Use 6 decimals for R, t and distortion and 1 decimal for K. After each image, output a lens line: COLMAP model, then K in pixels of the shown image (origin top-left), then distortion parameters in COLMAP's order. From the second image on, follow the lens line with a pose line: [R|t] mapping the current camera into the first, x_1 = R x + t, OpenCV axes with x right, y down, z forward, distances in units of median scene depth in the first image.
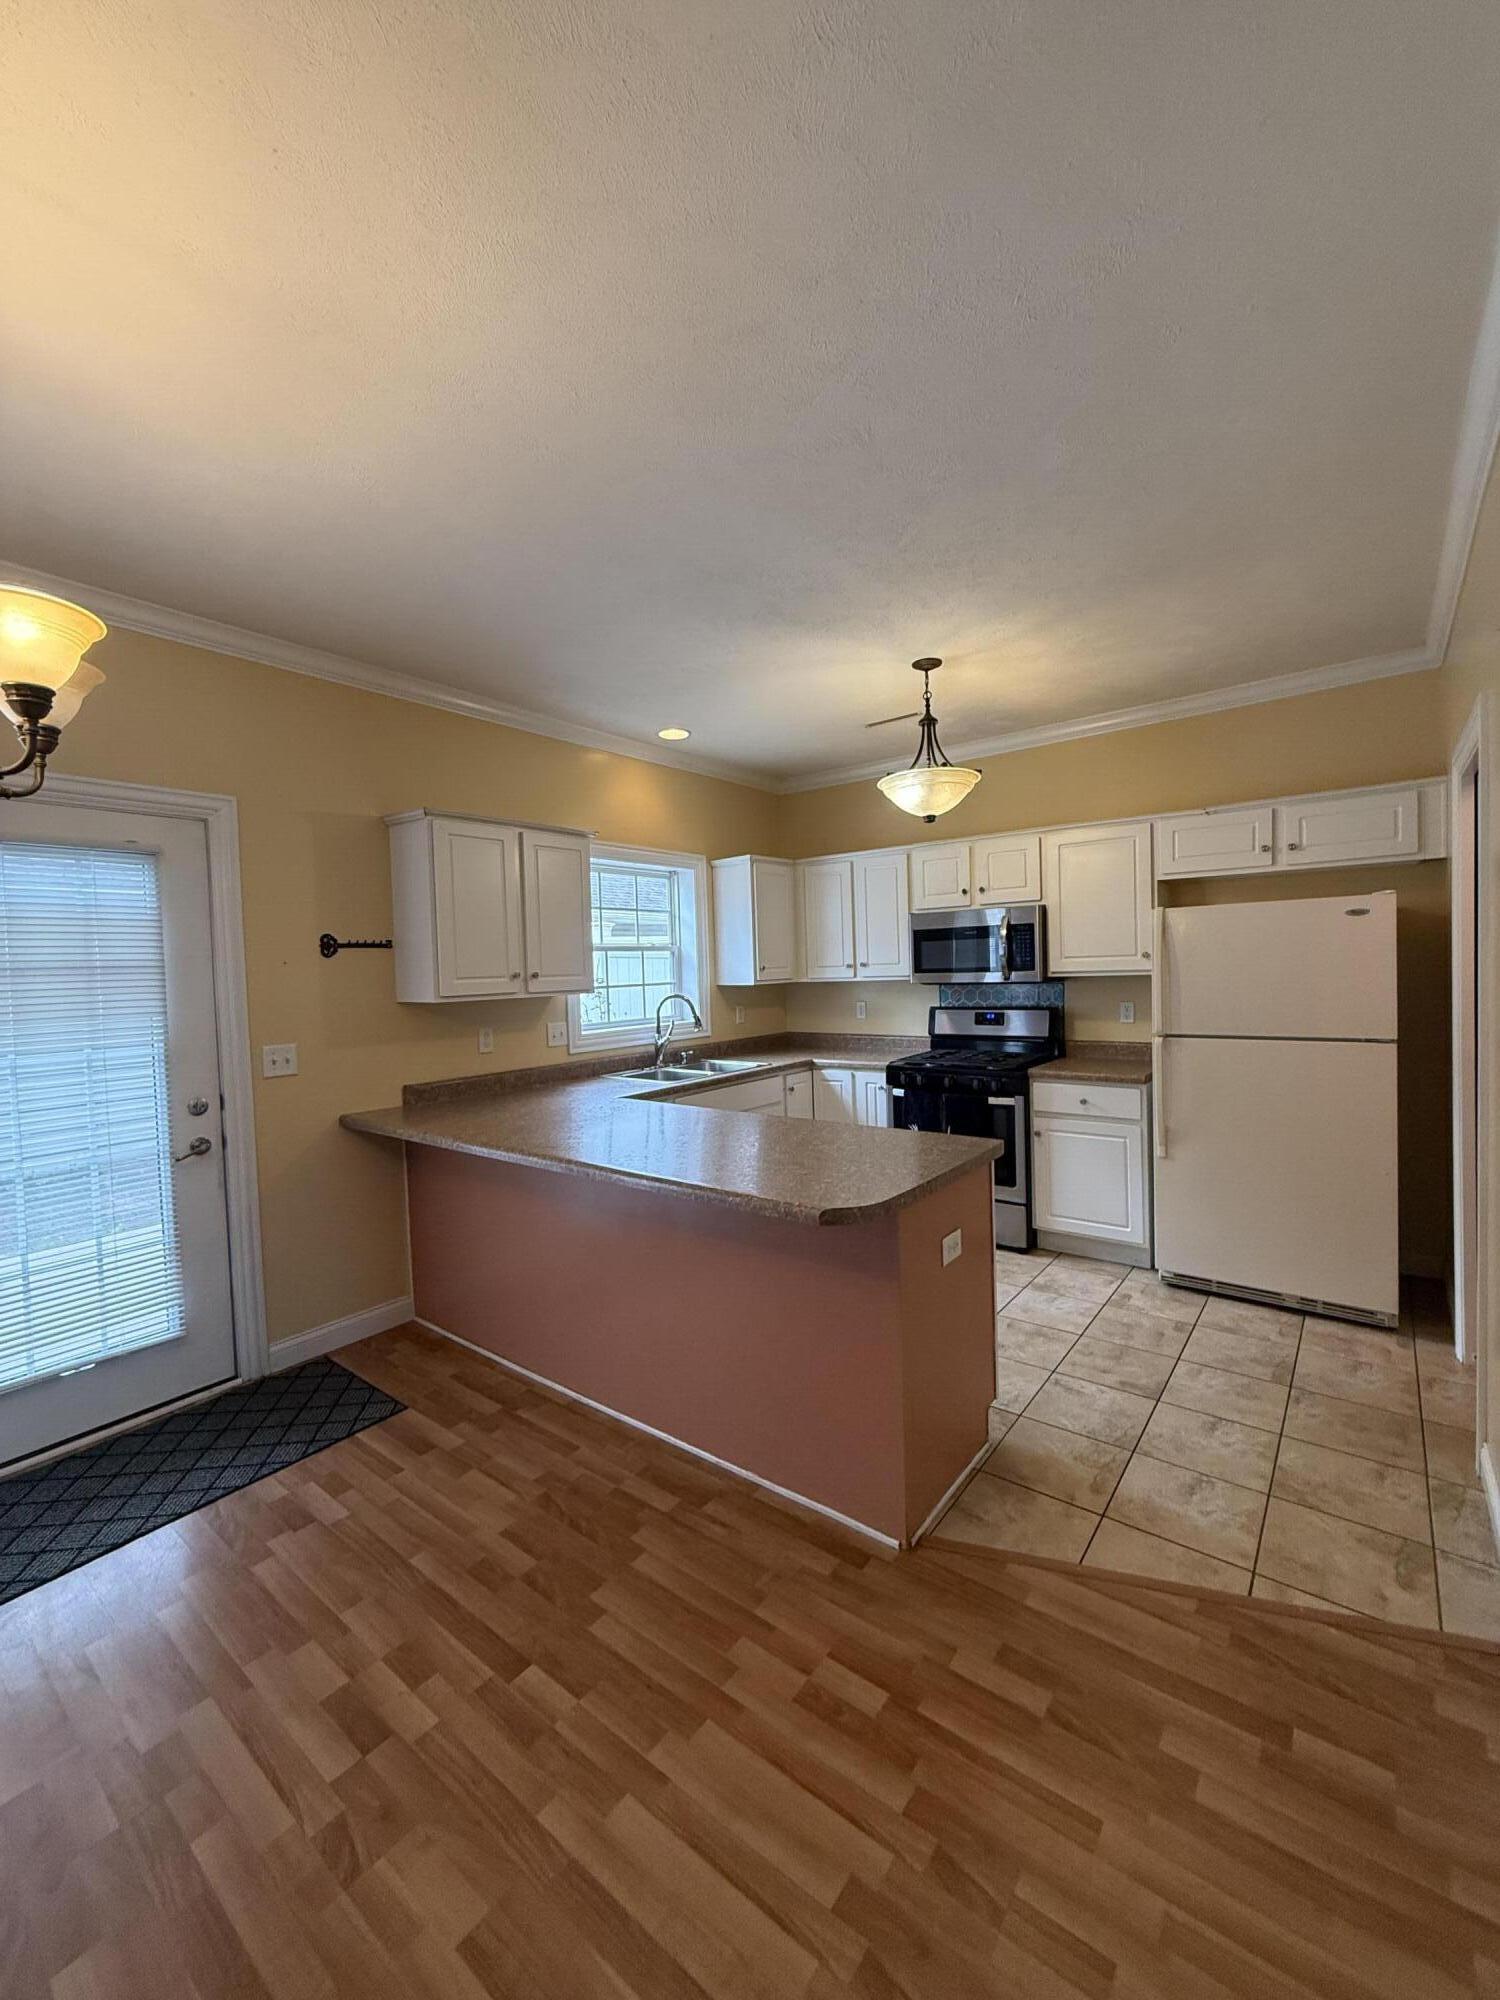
lens RADIAL K [[797.4, 0, 751.1], [0, 797.4, 996.0], [0, 0, 1]] dist [-0.001980, 0.000618]
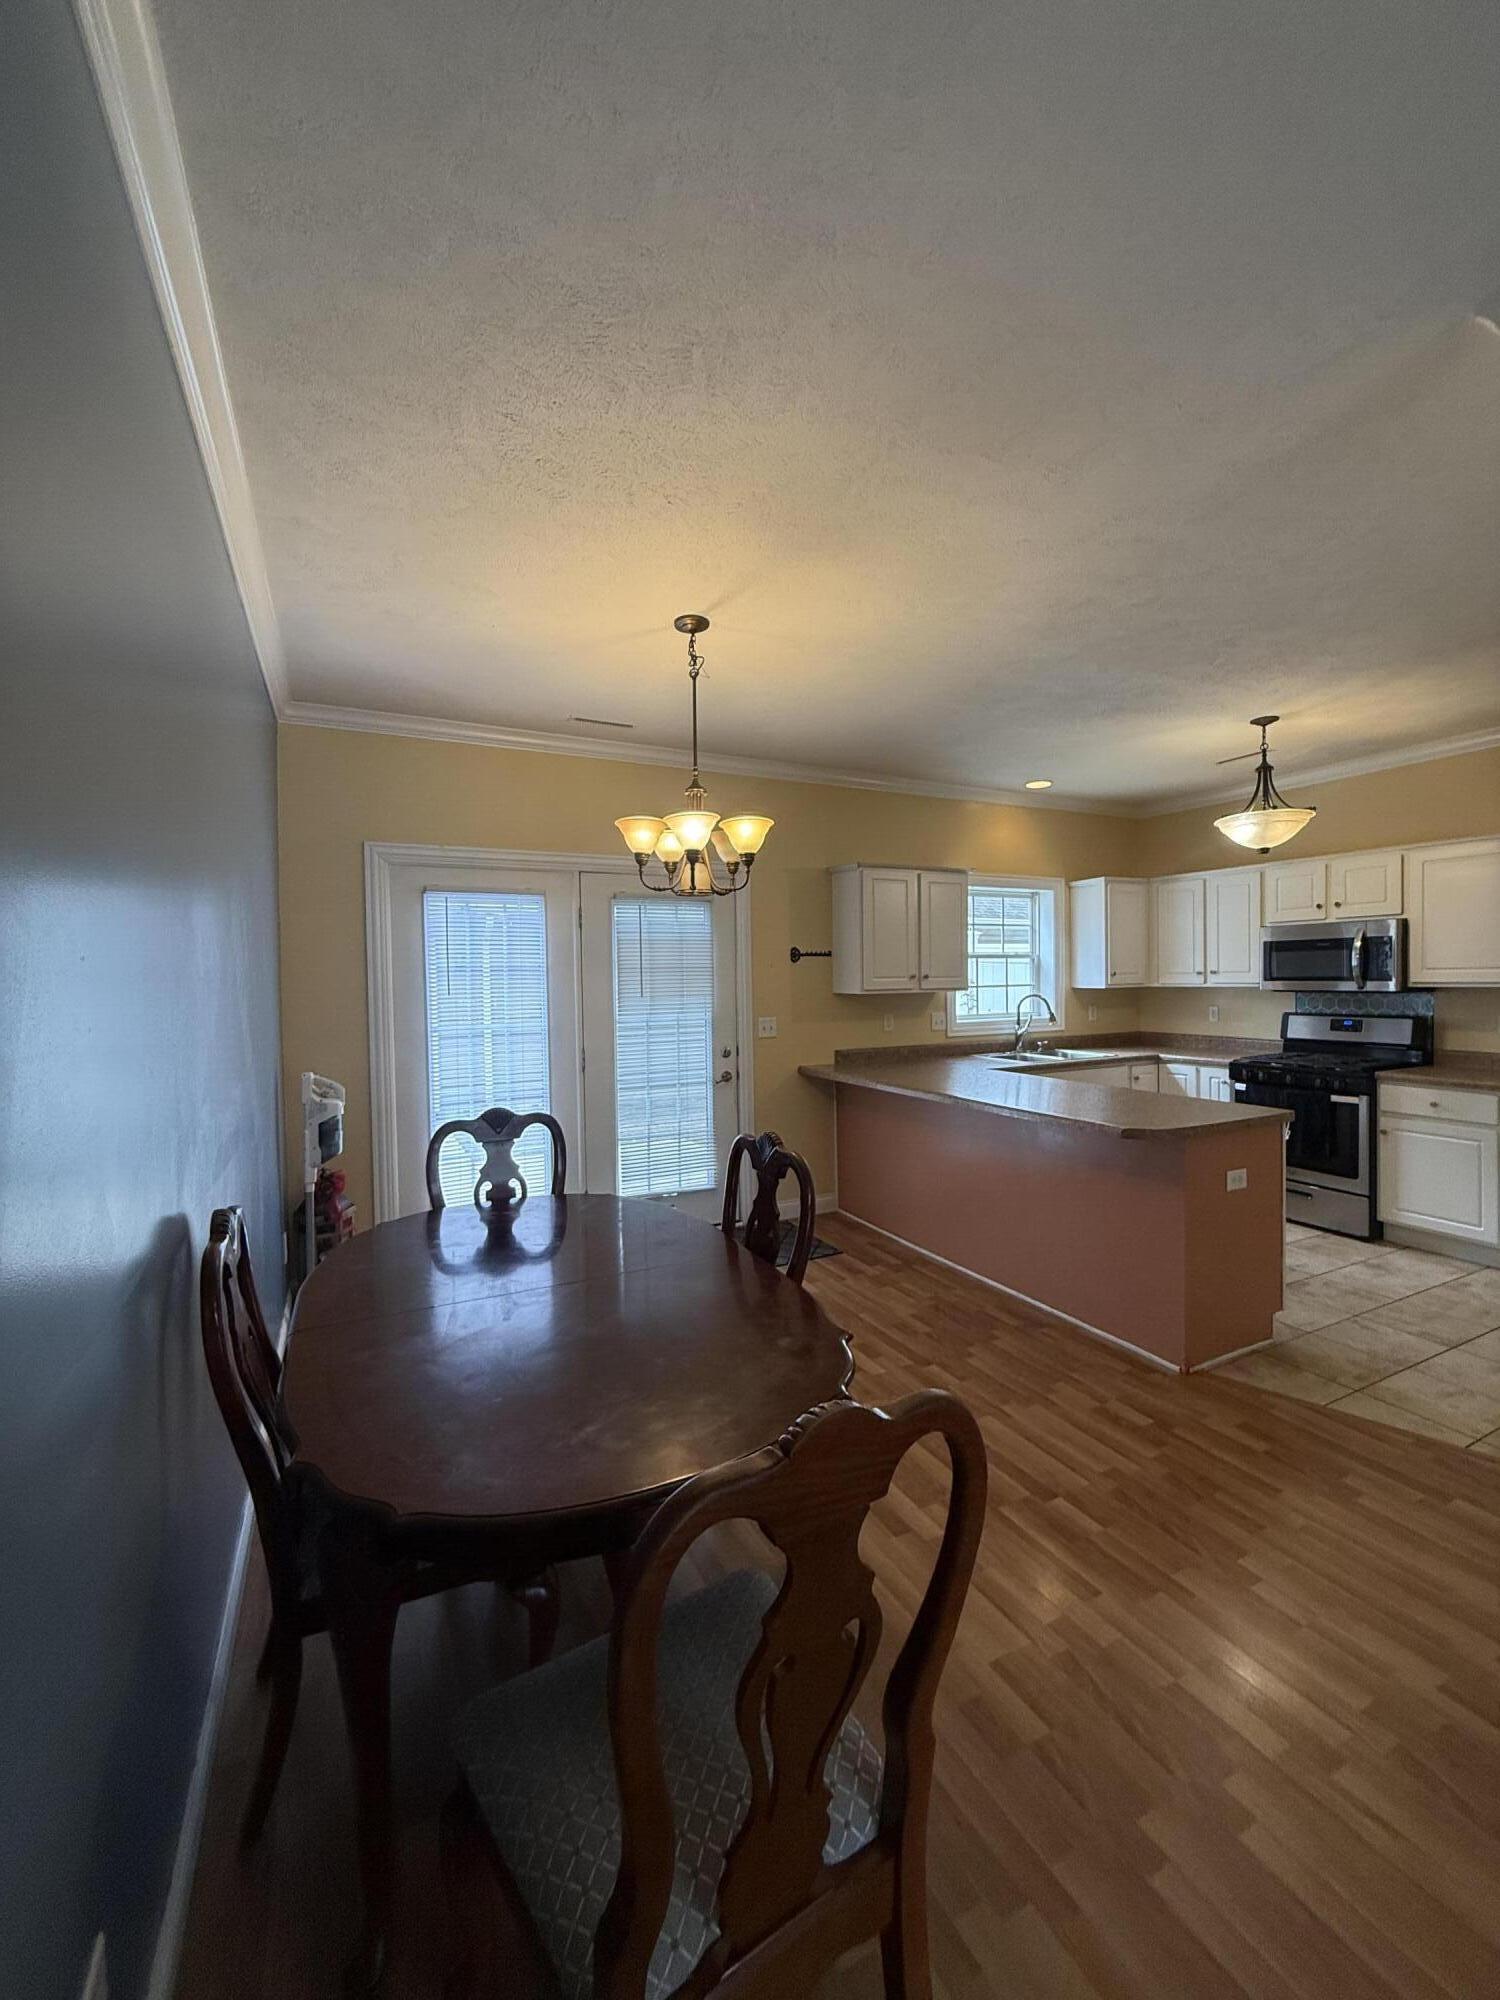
lens RADIAL K [[797.4, 0, 750.4], [0, 797.4, 995.7], [0, 0, 1]] dist [-0.001980, 0.000618]
pose [[0.904197, 0.028212, -0.426184, 0.049970], [-0.028842, 0.999572, 0.004977, 0.010166], [0.426141, 0.007792, 0.904623, -0.438232]]
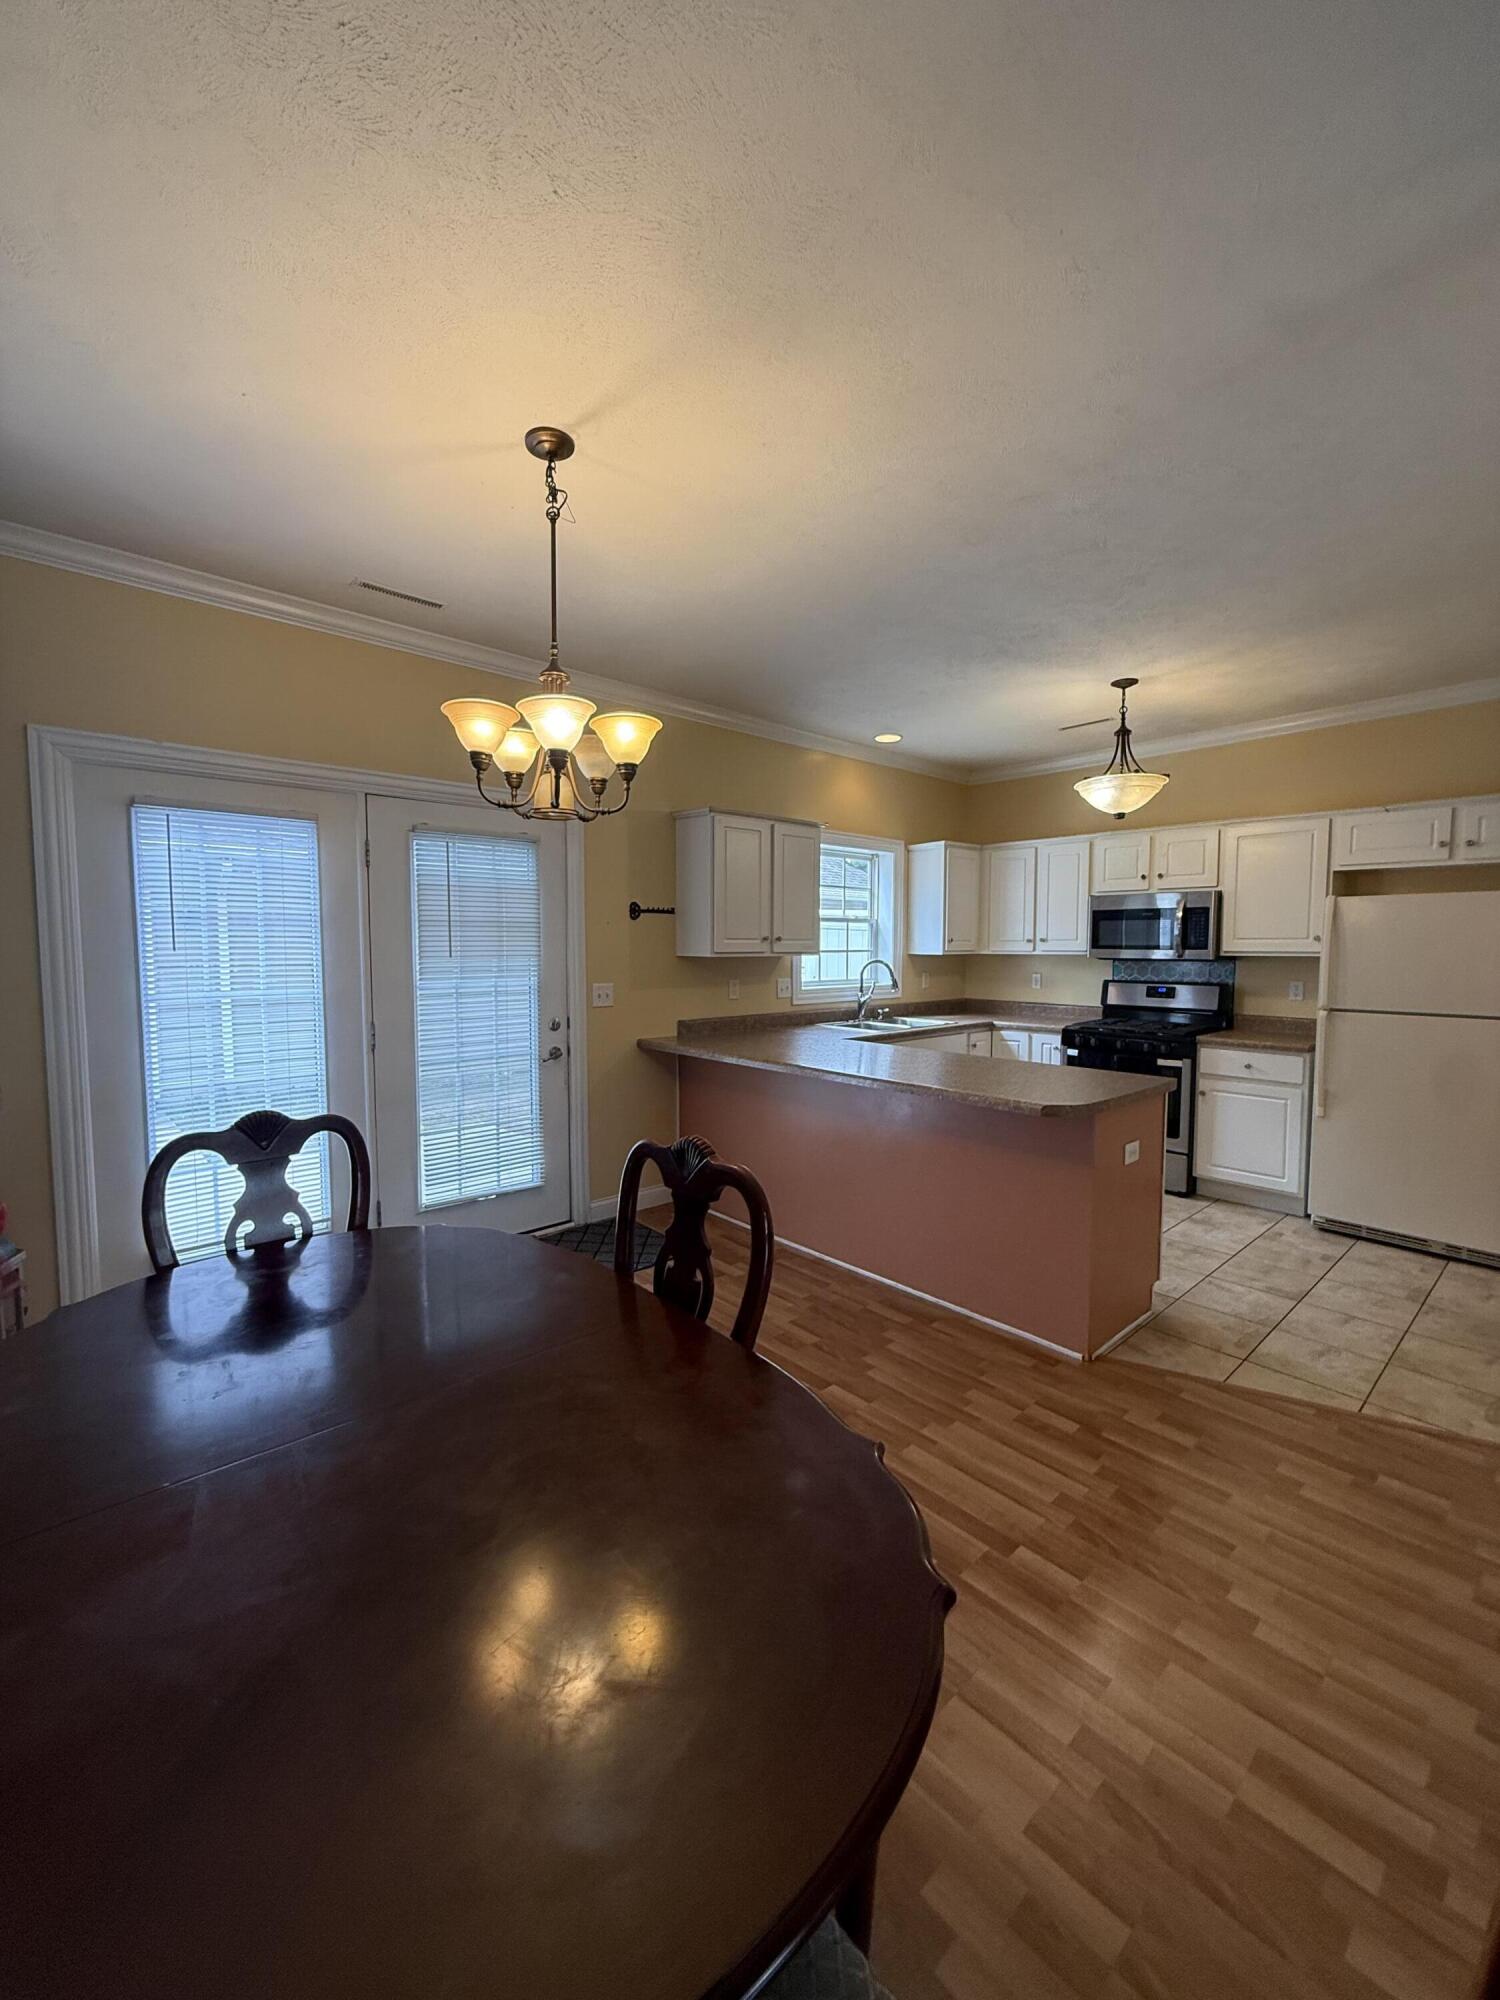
lens RADIAL K [[797.4, 0, 750.6], [0, 797.4, 995.1], [0, 0, 1]] dist [-0.001980, 0.000618]
pose [[0.984688, 0.043665, -0.168770, -0.113726], [-0.038294, 0.998655, 0.034948, 0.023586], [0.170069, -0.027950, 0.985036, -0.286768]]
